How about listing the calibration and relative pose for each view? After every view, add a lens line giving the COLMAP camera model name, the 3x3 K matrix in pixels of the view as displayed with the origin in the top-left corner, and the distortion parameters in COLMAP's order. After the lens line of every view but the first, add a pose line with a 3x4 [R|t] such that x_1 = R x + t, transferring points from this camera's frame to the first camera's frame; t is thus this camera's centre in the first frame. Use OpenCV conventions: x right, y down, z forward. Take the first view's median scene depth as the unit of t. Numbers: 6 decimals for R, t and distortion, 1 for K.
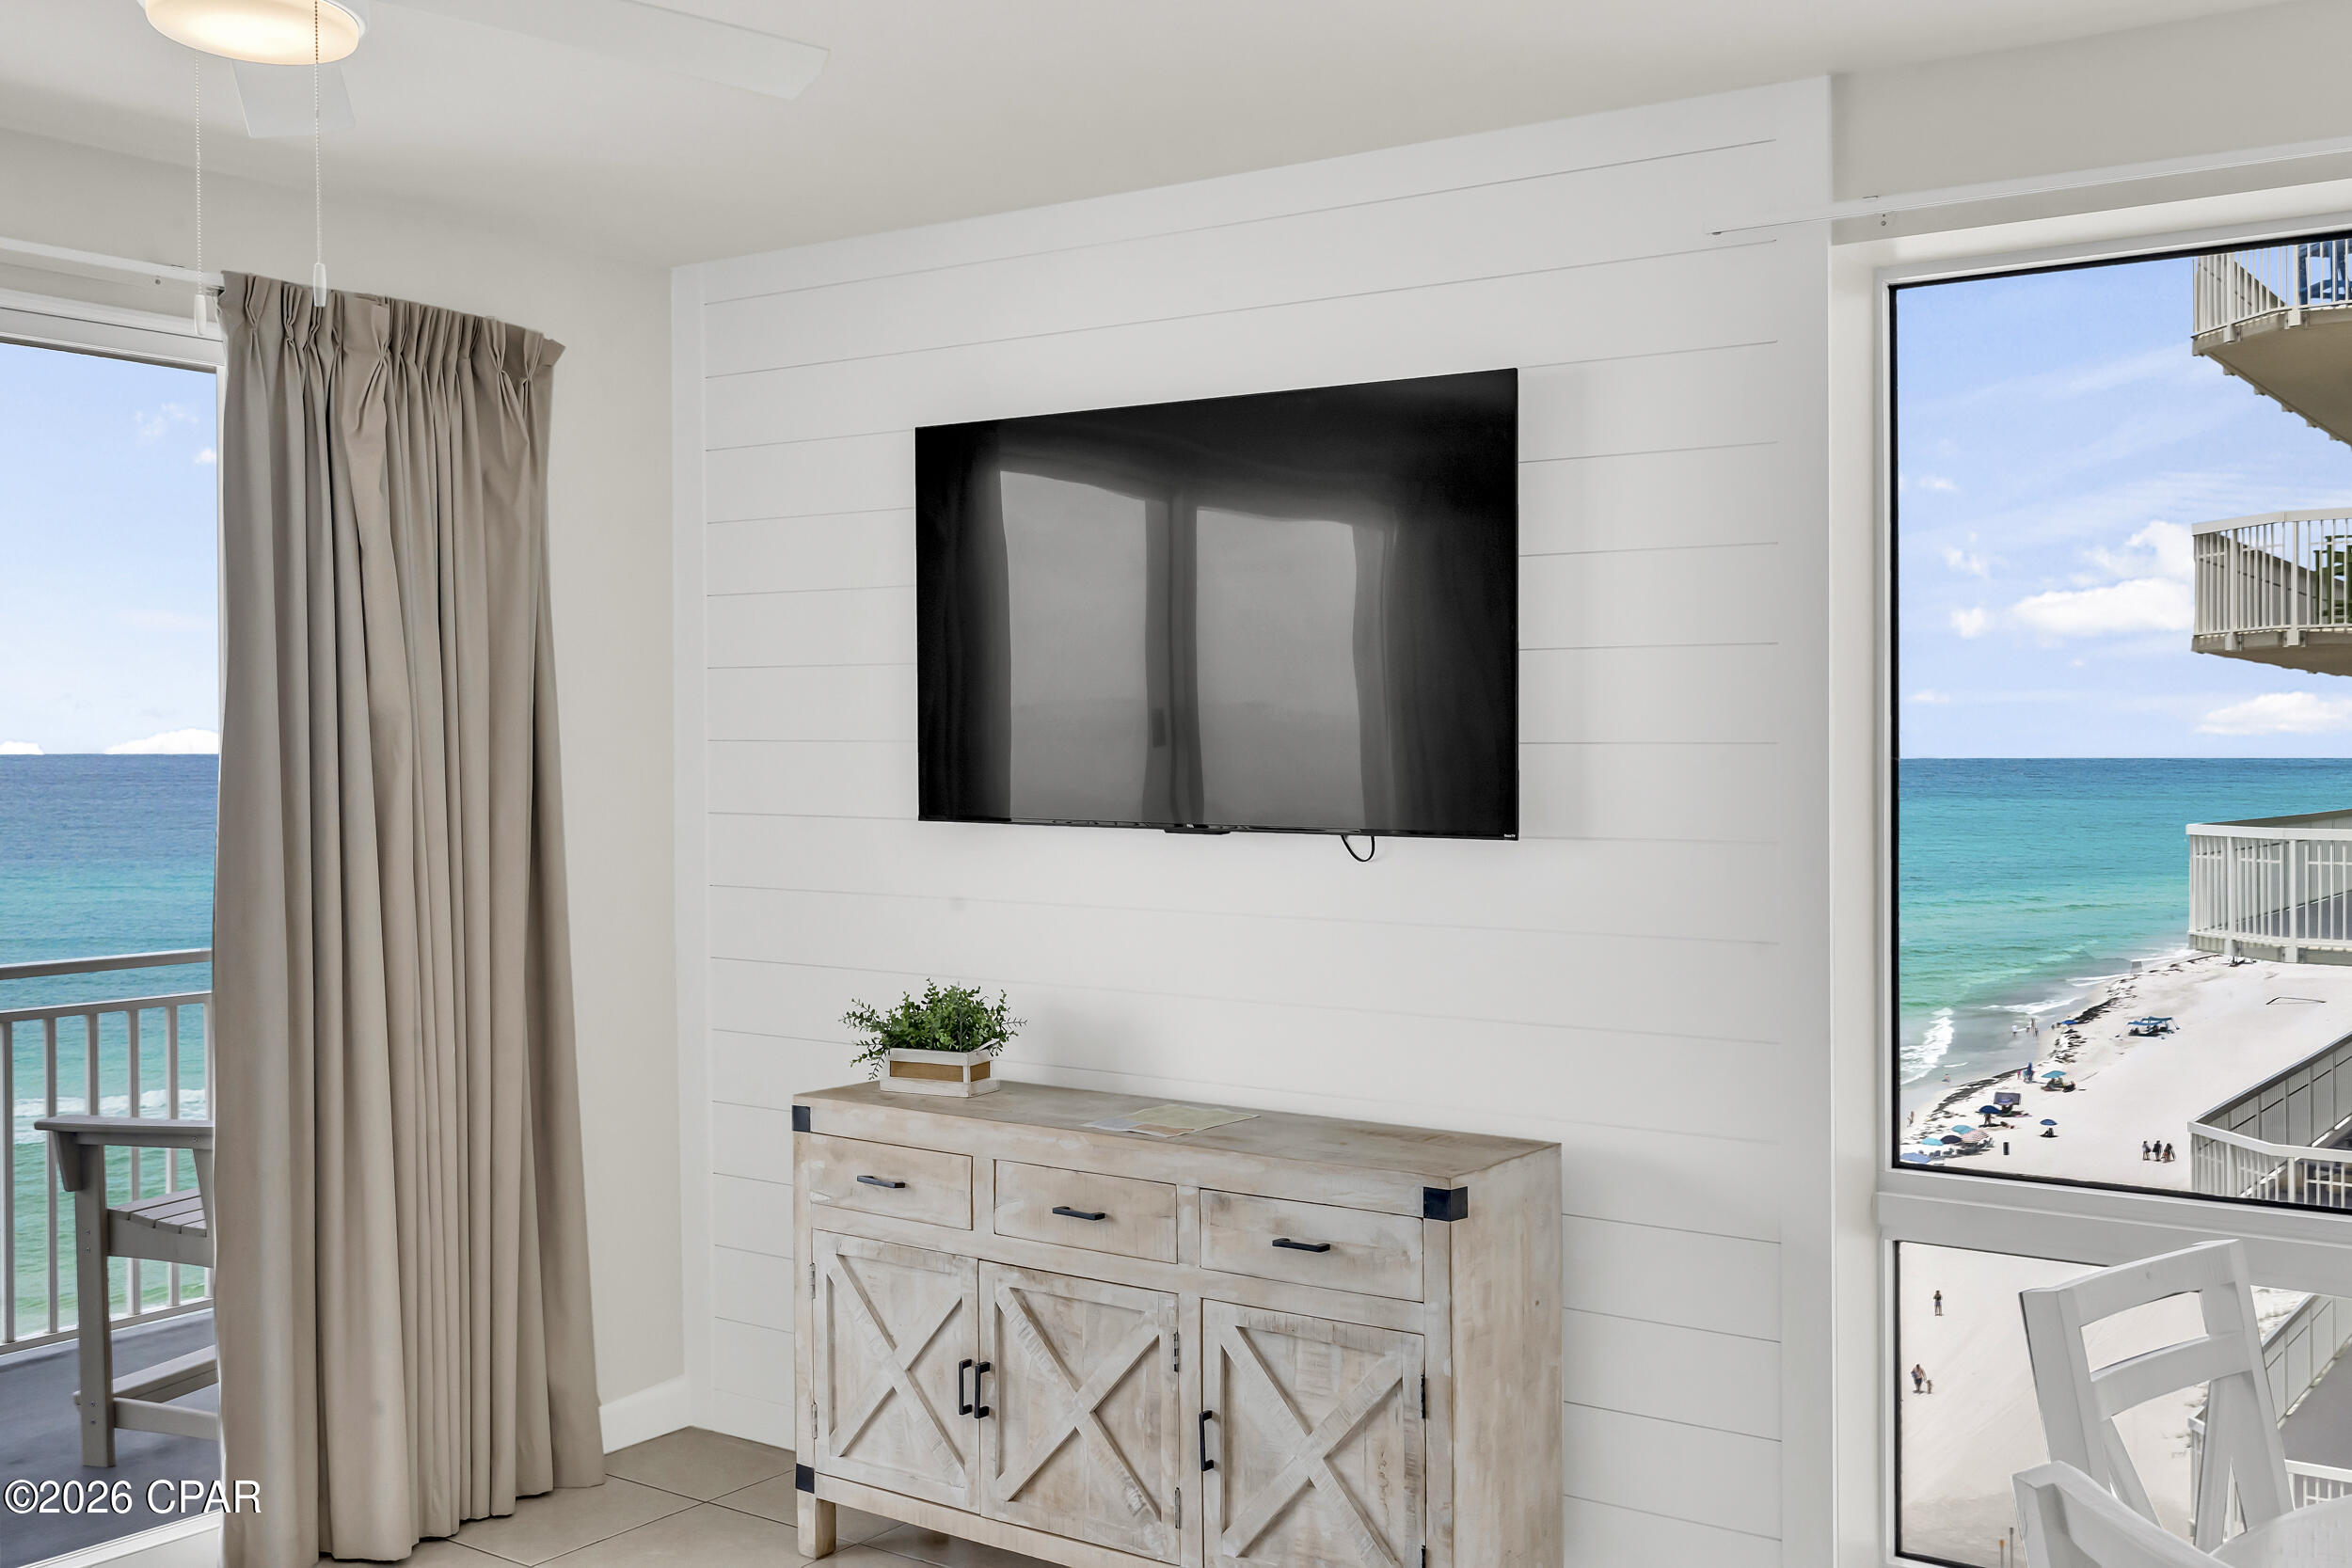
lens RADIAL K [[2343.7, 0, 1231.0], [0, 2343.7, 802.3], [0, 0, 1]] dist [0.043295, 0.000000]
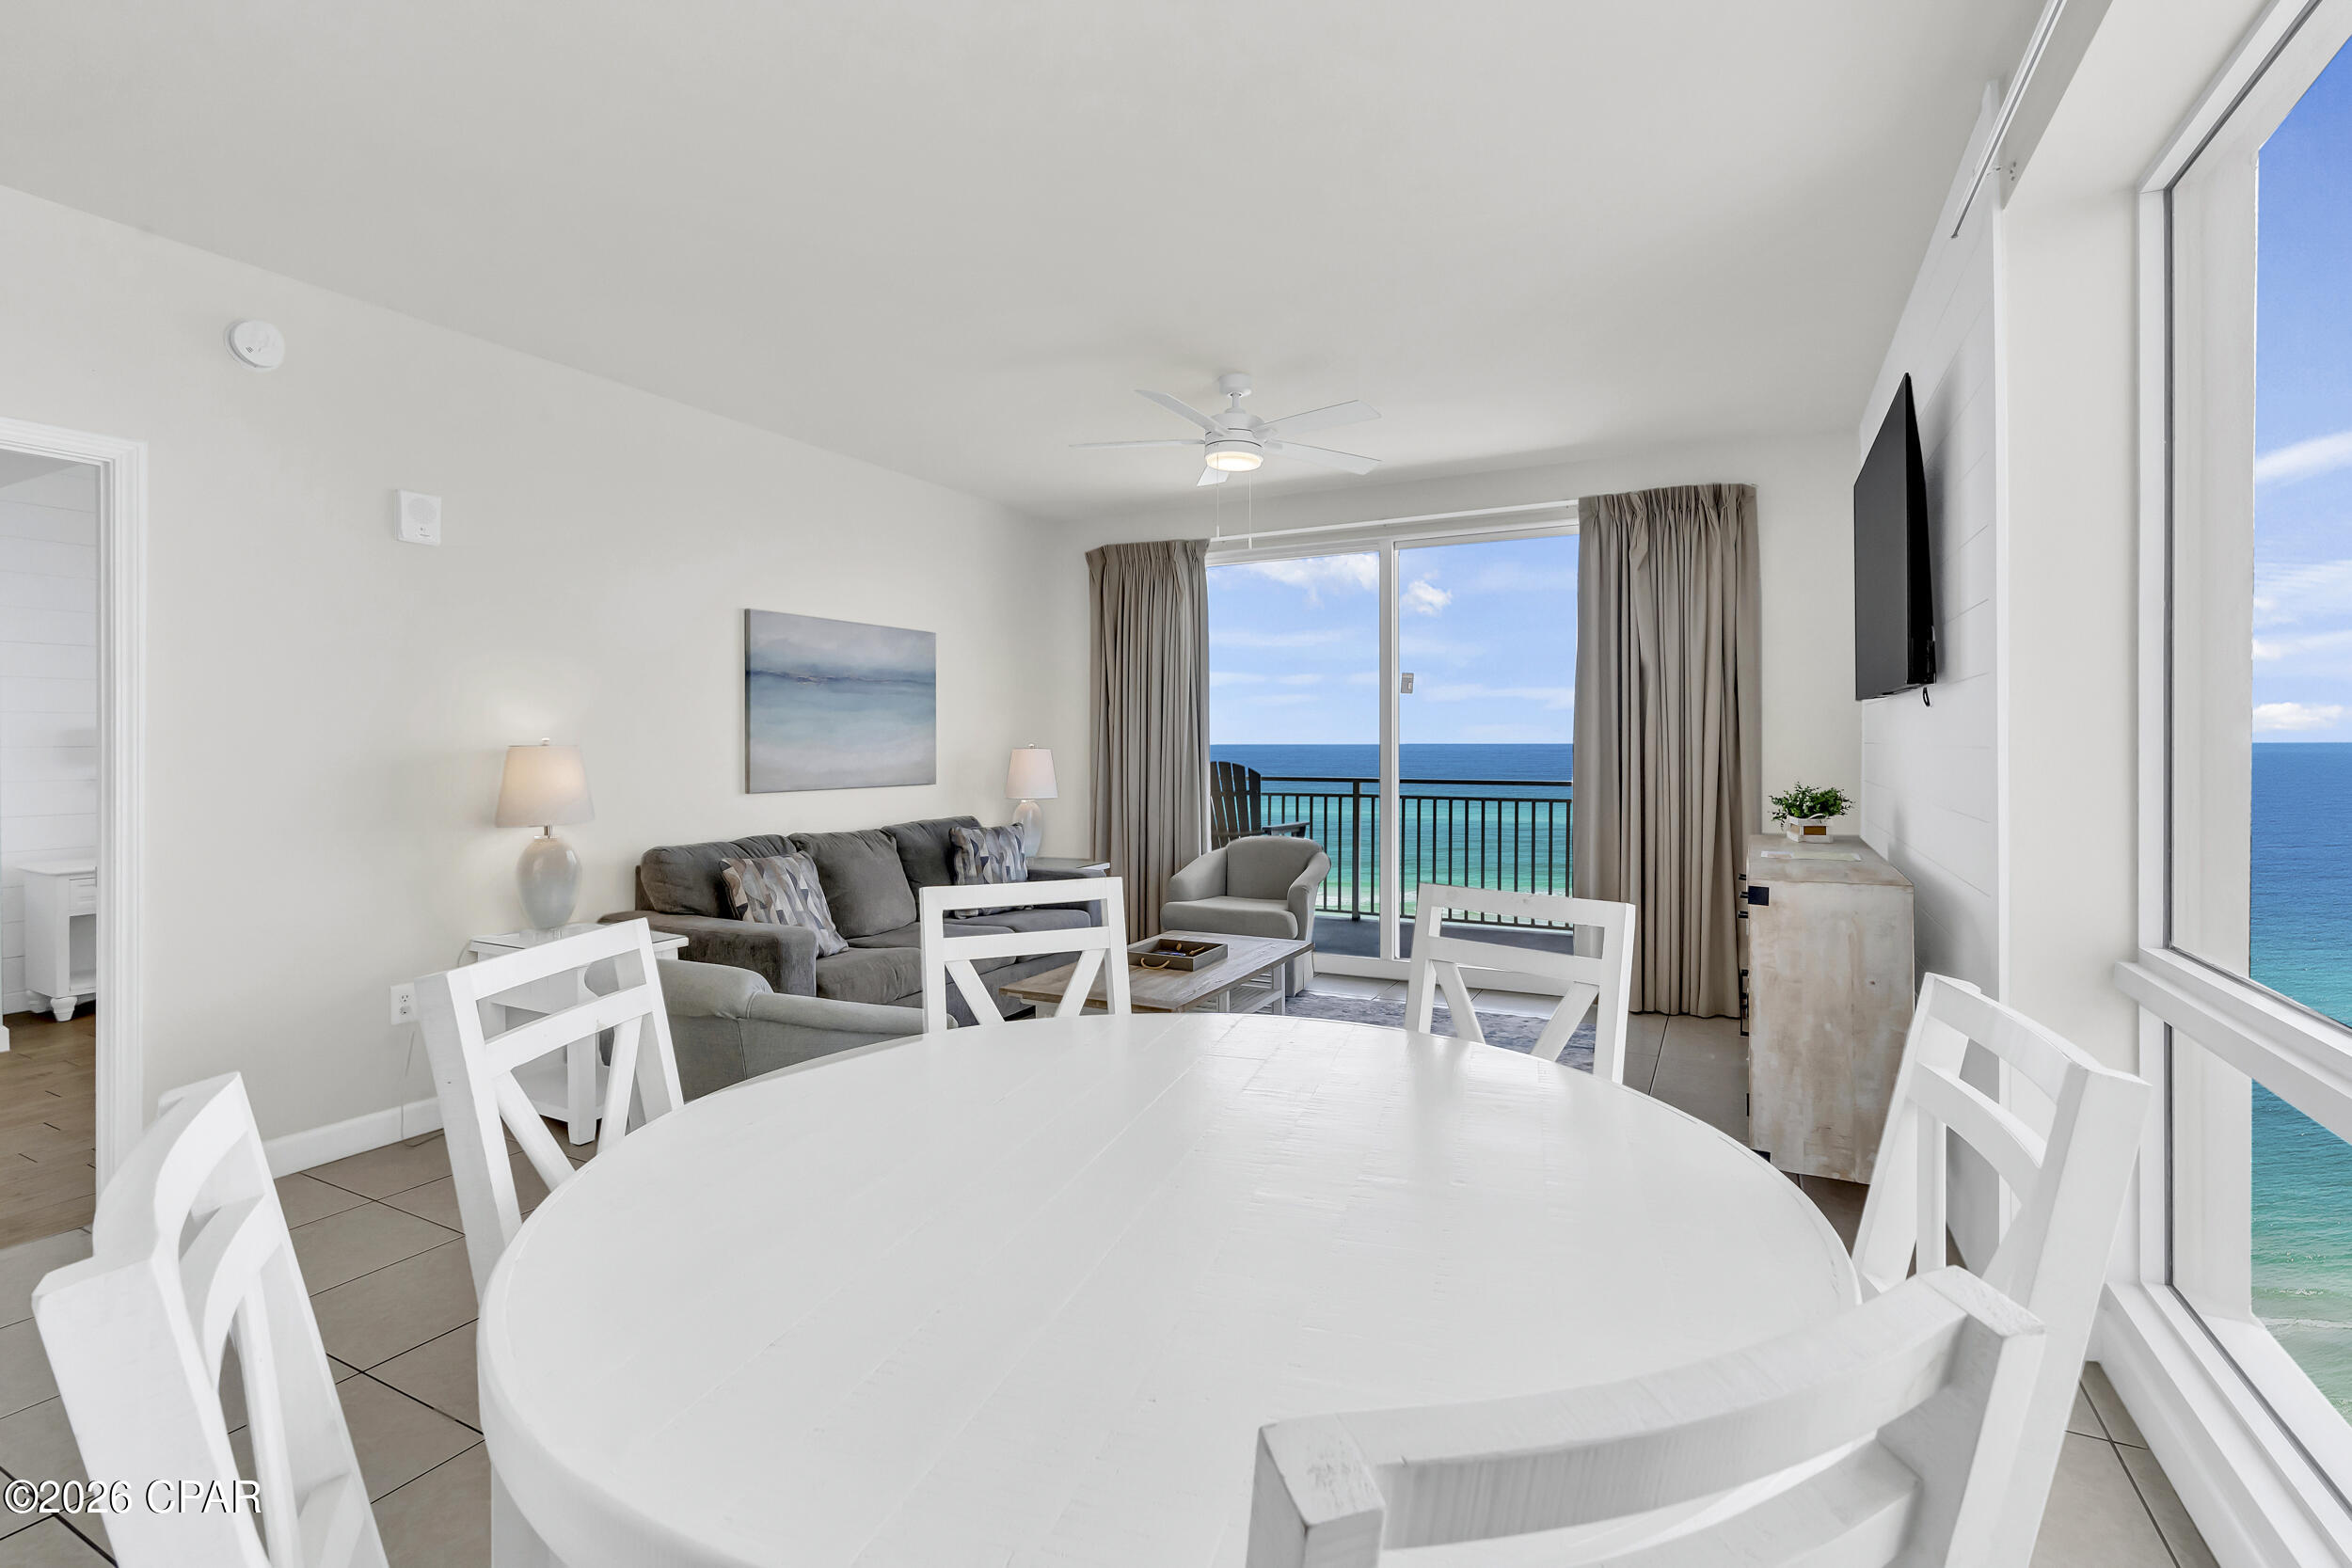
lens RADIAL K [[1058.7, 0, 1193.8], [0, 1058.7, 750.9], [0, 0, 1]] dist [-0.001013, 0.000819]
pose [[0.140570, 0.004601, -0.990060, 0.662261], [-0.018864, 0.999820, 0.001968, 0.060989], [0.989891, 0.018399, 0.140631, 0.405042]]
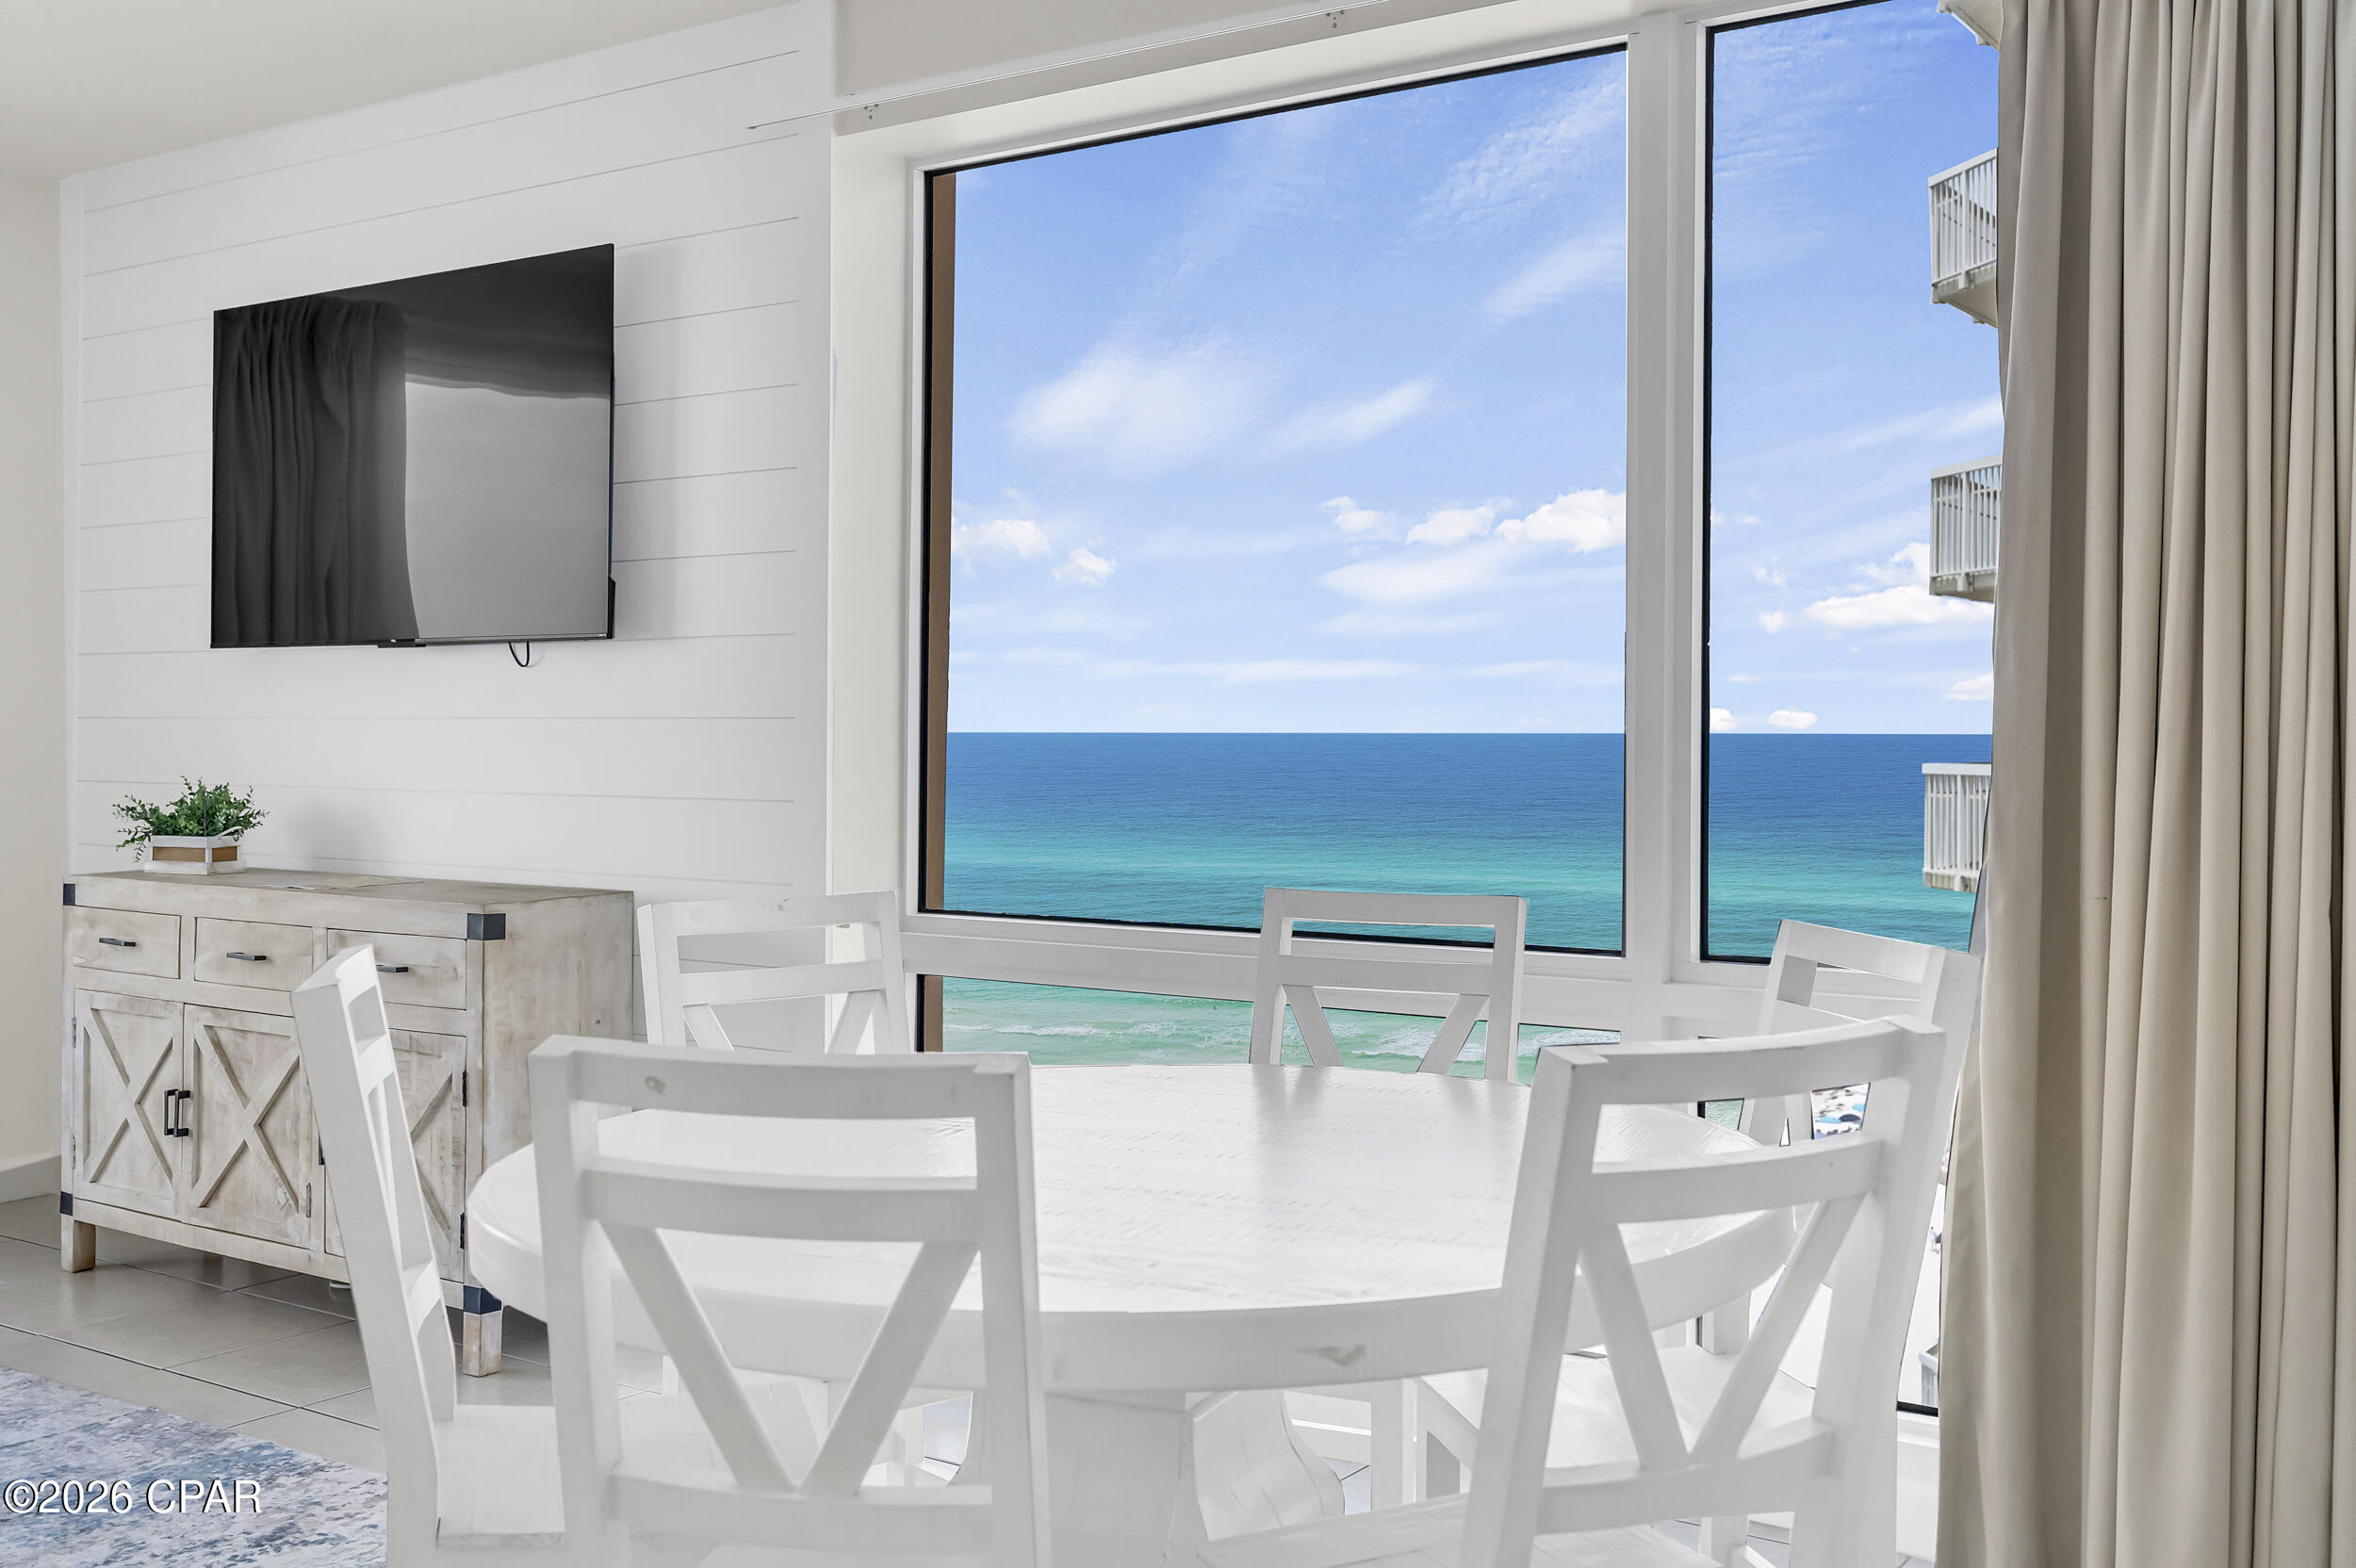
lens RADIAL K [[2347.8, 0, 1102.2], [0, 2347.8, 690.7], [0, 0, 1]] dist [0.043295, 0.000000]
pose [[0.999770, -0.003672, -0.021147, 0.361714], [0.002952, 0.999419, -0.033963, 0.076243], [0.021259, 0.033893, 0.999199, -0.171366]]
